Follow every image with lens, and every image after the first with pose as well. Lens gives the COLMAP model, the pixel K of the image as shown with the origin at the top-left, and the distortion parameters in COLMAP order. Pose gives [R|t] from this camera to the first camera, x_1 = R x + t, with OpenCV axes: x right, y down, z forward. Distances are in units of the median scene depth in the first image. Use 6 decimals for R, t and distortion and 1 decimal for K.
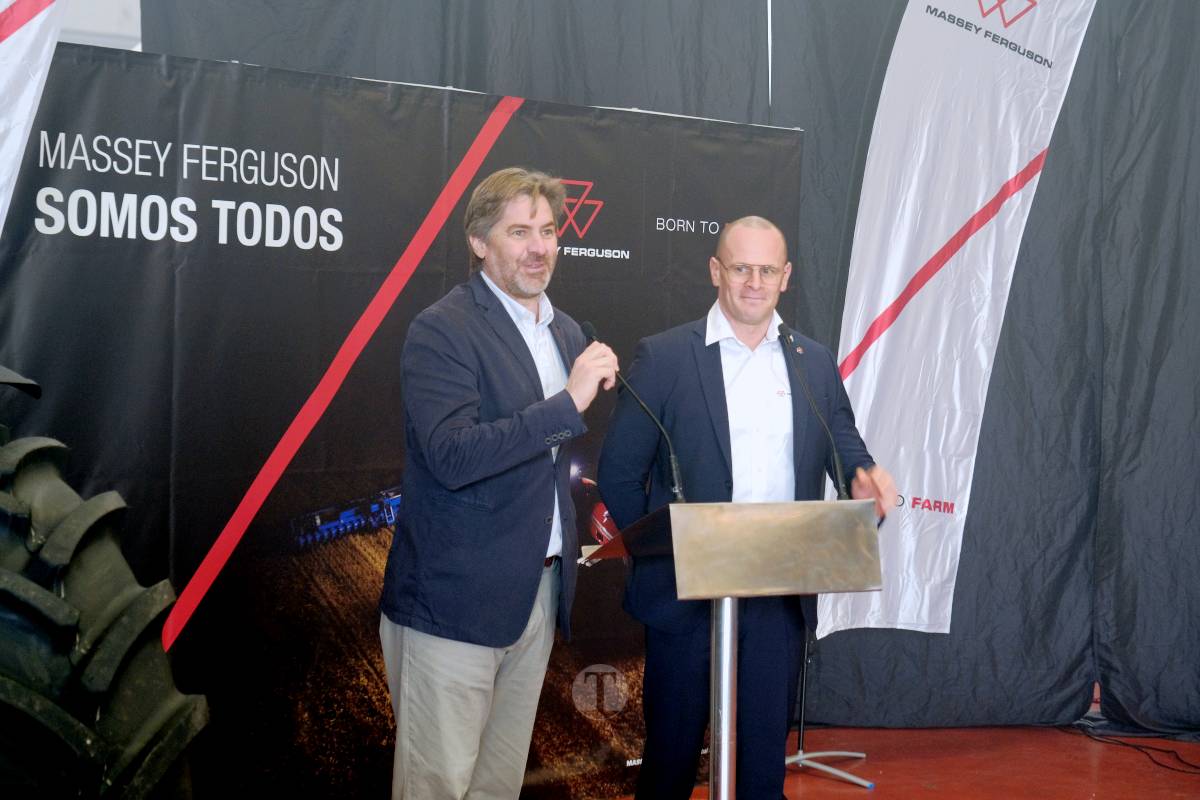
lens RADIAL K [[2074.8, 0, 600.0], [0, 2074.8, 400.0], [0, 0, 1]] dist [0.042852, 0.094254]
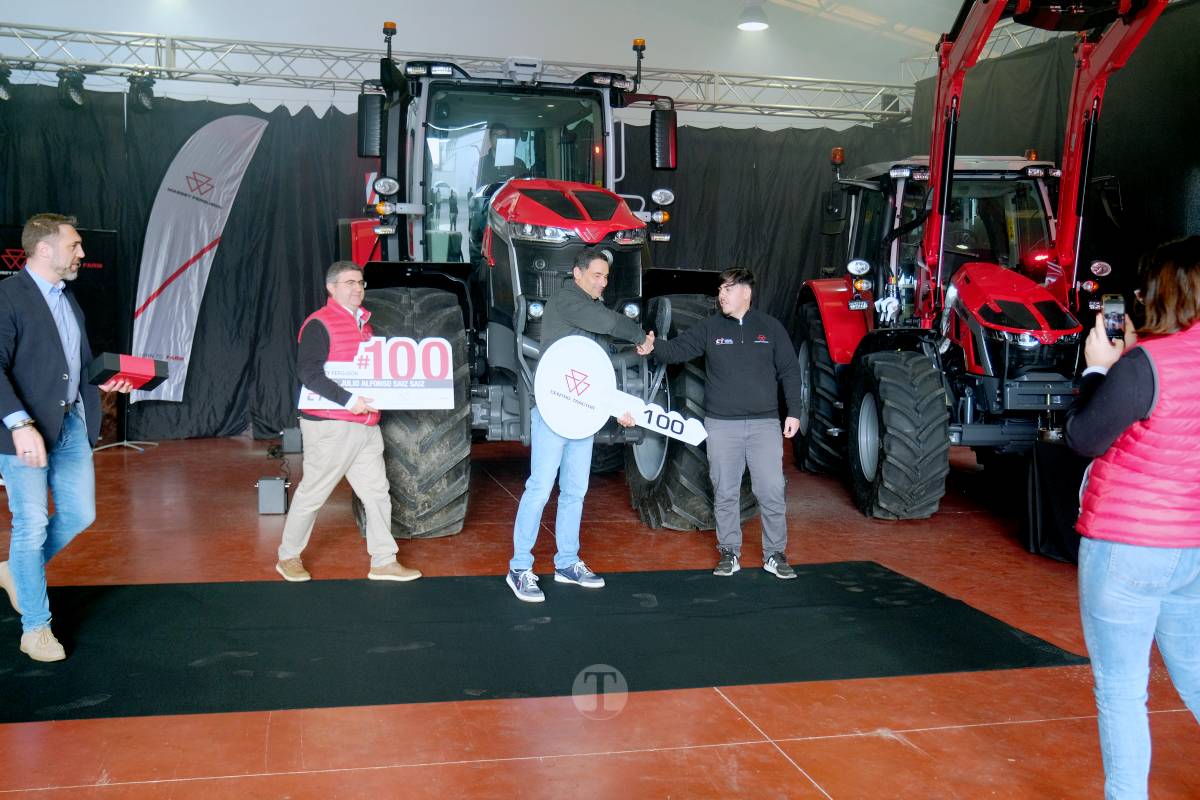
lens RADIAL K [[1199.1, 0, 609.1], [0, 1199.1, 392.3], [0, 0, 1]] dist [-0.050987, 0.111253]
pose [[0.986855, -0.019981, 0.160370, 0.559296], [0.013923, 0.999150, 0.038811, 0.047367], [-0.161009, -0.036068, 0.986294, -0.871814]]
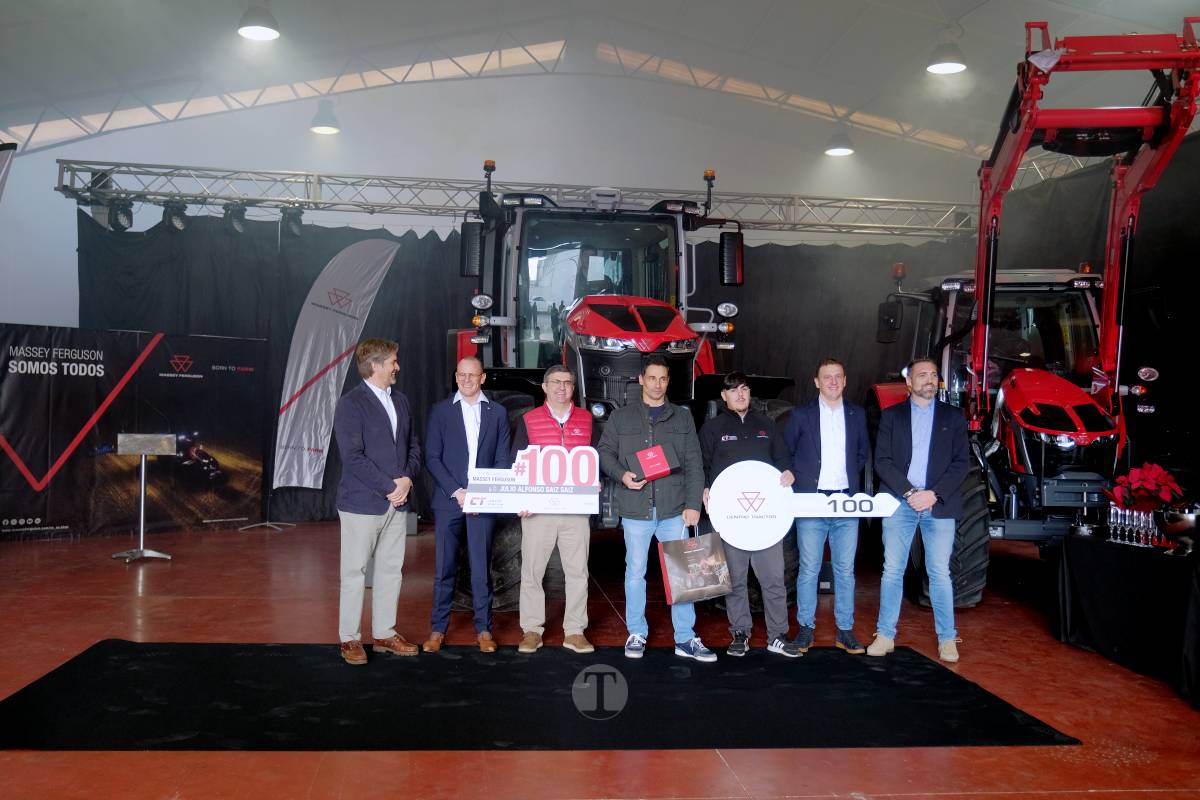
lens RADIAL K [[1116.5, 0, 600.0], [0, 1116.5, 400.0], [0, 0, 1]] dist [-0.010092, 0.013790]
pose [[0.999313, -0.002670, 0.036968, 0.631389], [0.004116, 0.999227, -0.039085, 0.048053], [-0.036836, 0.039210, 0.998552, -0.936098]]
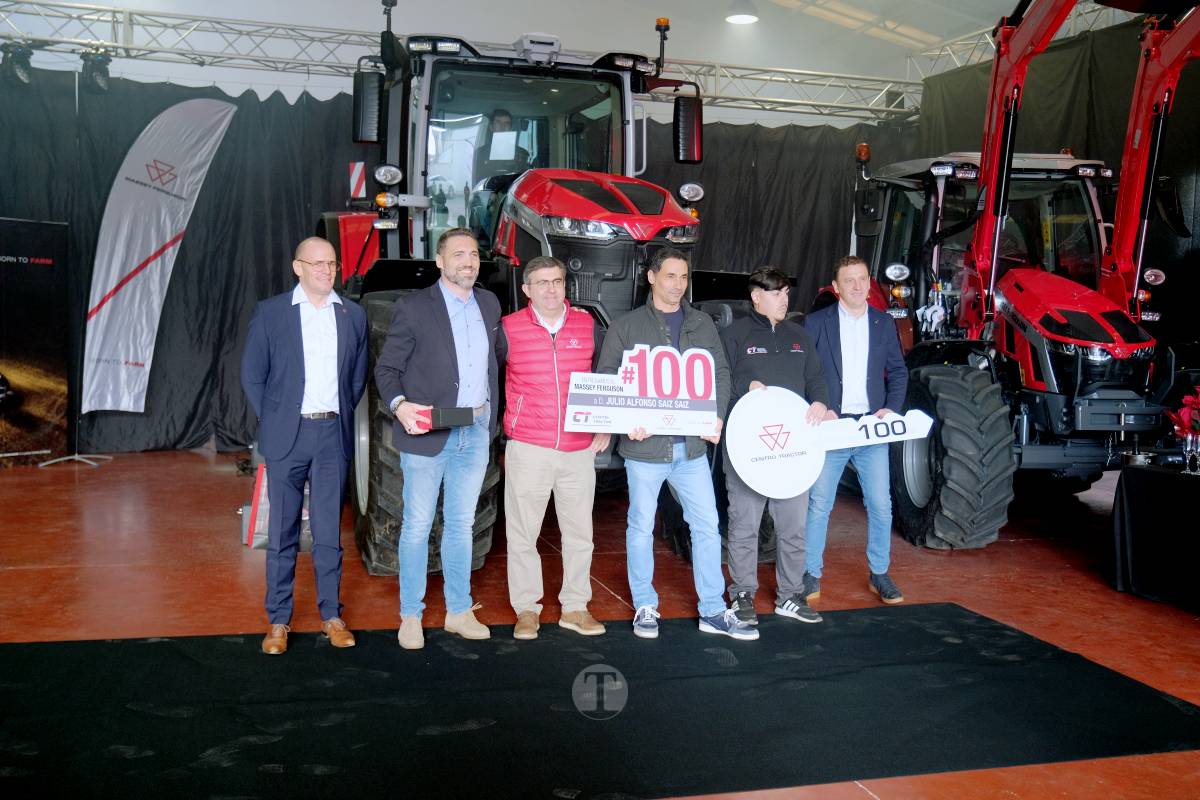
lens RADIAL K [[1190.9, 0, 600.0], [0, 1190.9, 400.0], [0, 0, 1]] dist [-0.055451, 0.122178]
pose [[0.978013, -0.014731, 0.208022, 0.489244], [0.005903, 0.999058, 0.042995, 0.039611], [-0.208459, -0.040822, 0.977179, -0.709490]]
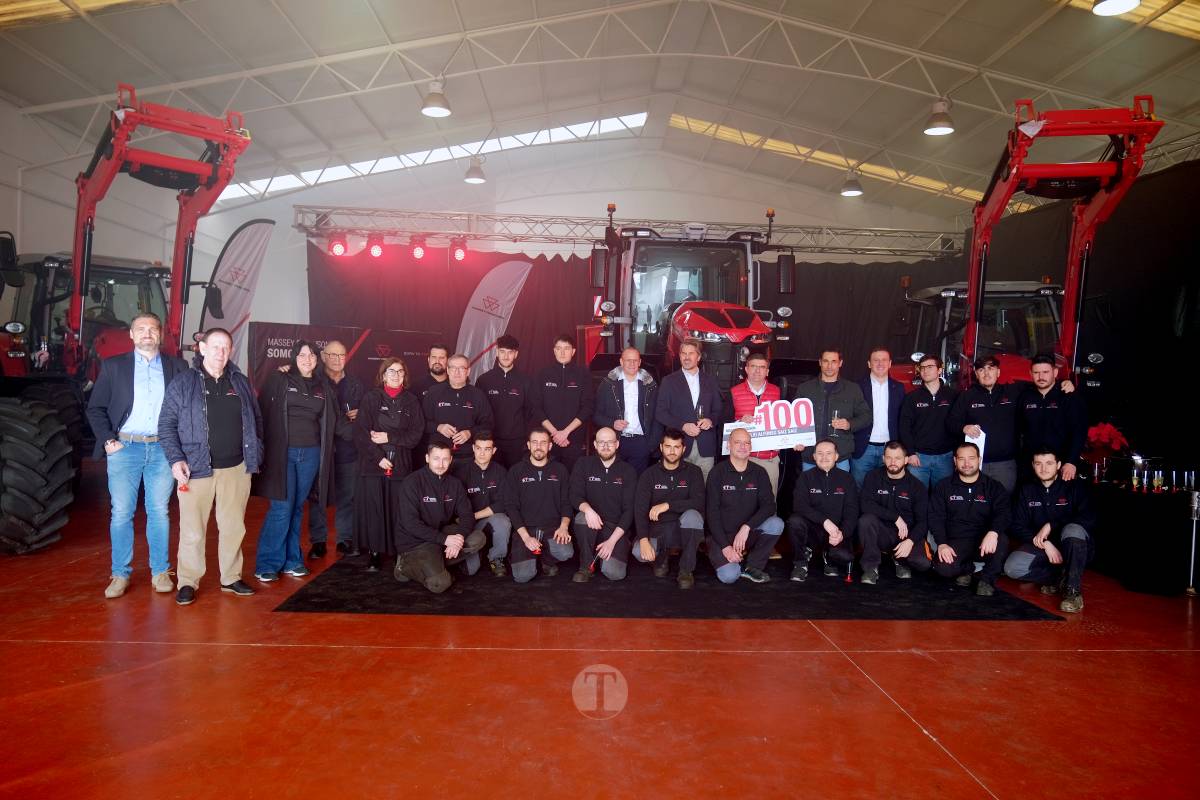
lens RADIAL K [[827.2, 0, 608.7], [0, 827.2, 402.9], [0, 0, 1]] dist [-0.013501, 0.007177]
pose [[0.999931, -0.001032, -0.011718, 0.550814], [0.000936, 0.999966, -0.008169, 0.050801], [0.011726, 0.008157, 0.999898, -0.985010]]
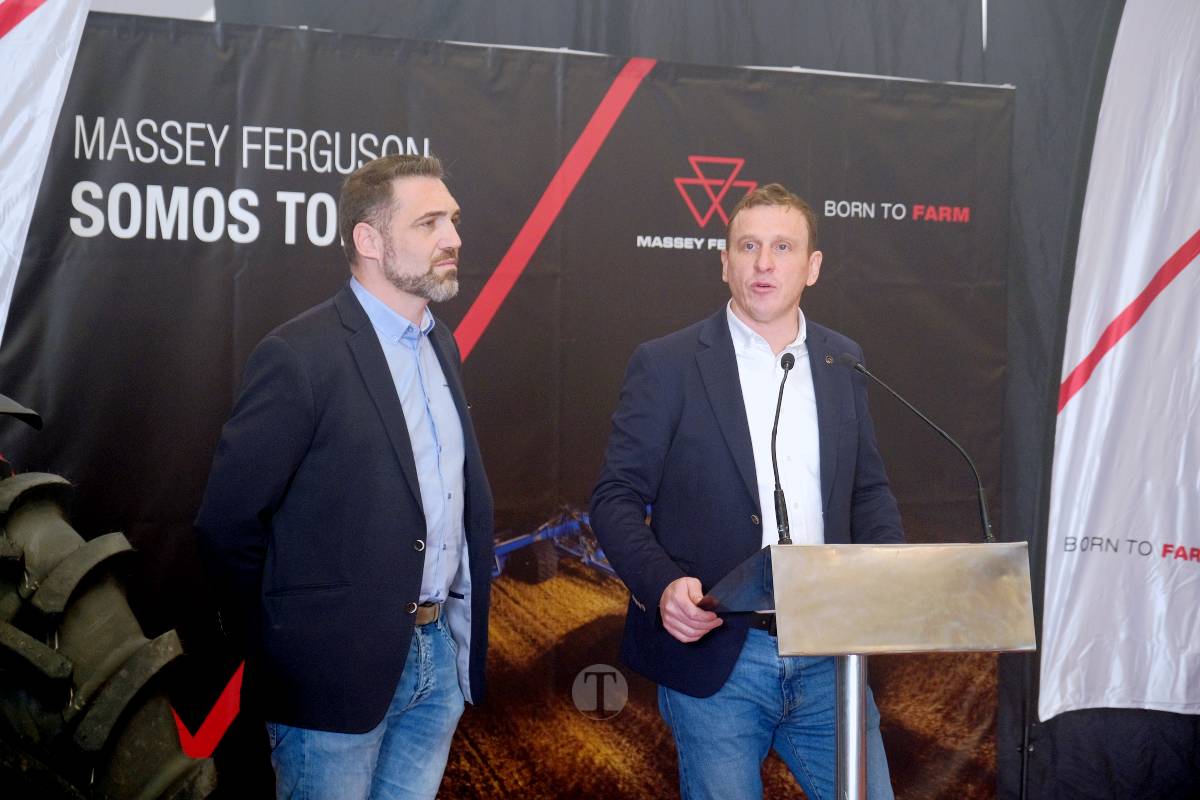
lens RADIAL K [[2744.4, 0, 581.6], [0, 2744.4, 398.8], [0, 0, 1]] dist [0.114489, -0.594090]
pose [[0.994115, -0.008920, -0.107964, 0.049144], [0.007935, 0.999923, -0.009551, -0.000517], [0.108041, 0.008638, 0.994109, -0.084086]]
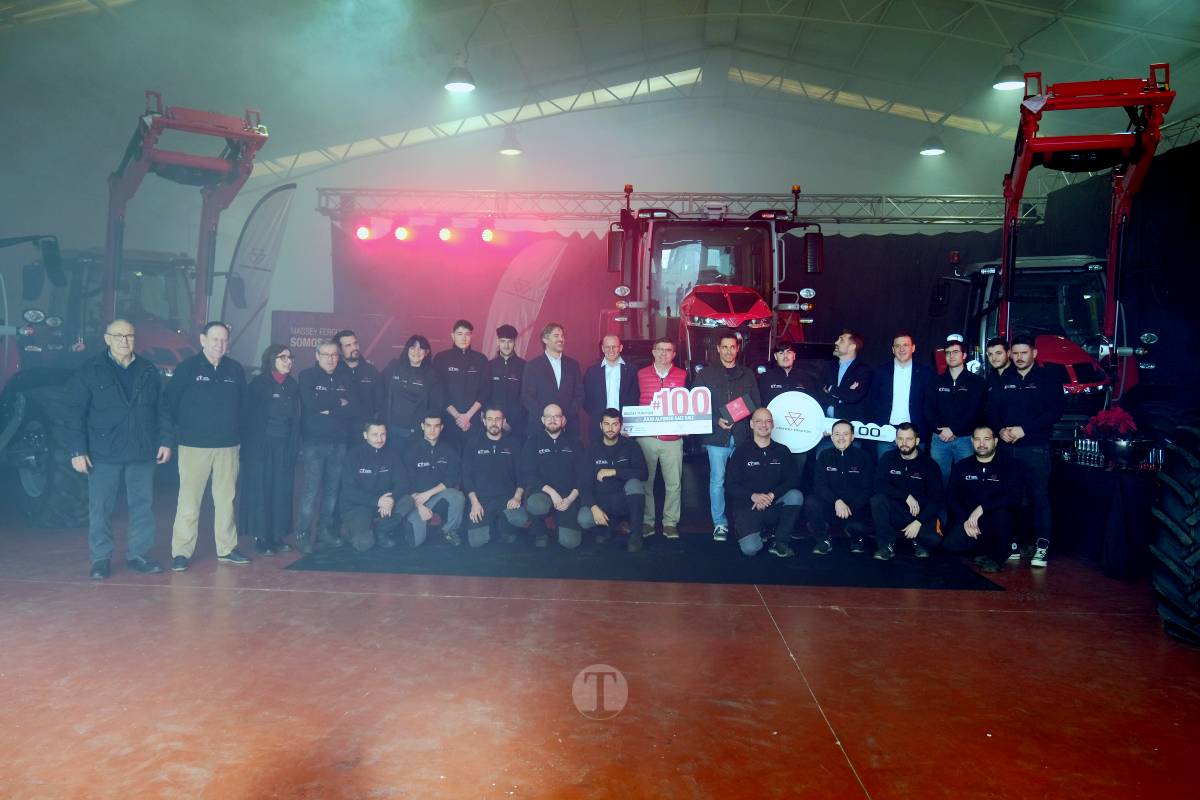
lens RADIAL K [[1010.6, 0, 600.0], [0, 1010.6, 400.0], [0, 0, 1]] dist [-0.002735, 0.004196]
pose [[0.992684, -0.006362, -0.120575, 0.706875], [0.005871, 0.999973, -0.004426, 0.063918], [0.120600, 0.003685, 0.992694, -1.267230]]
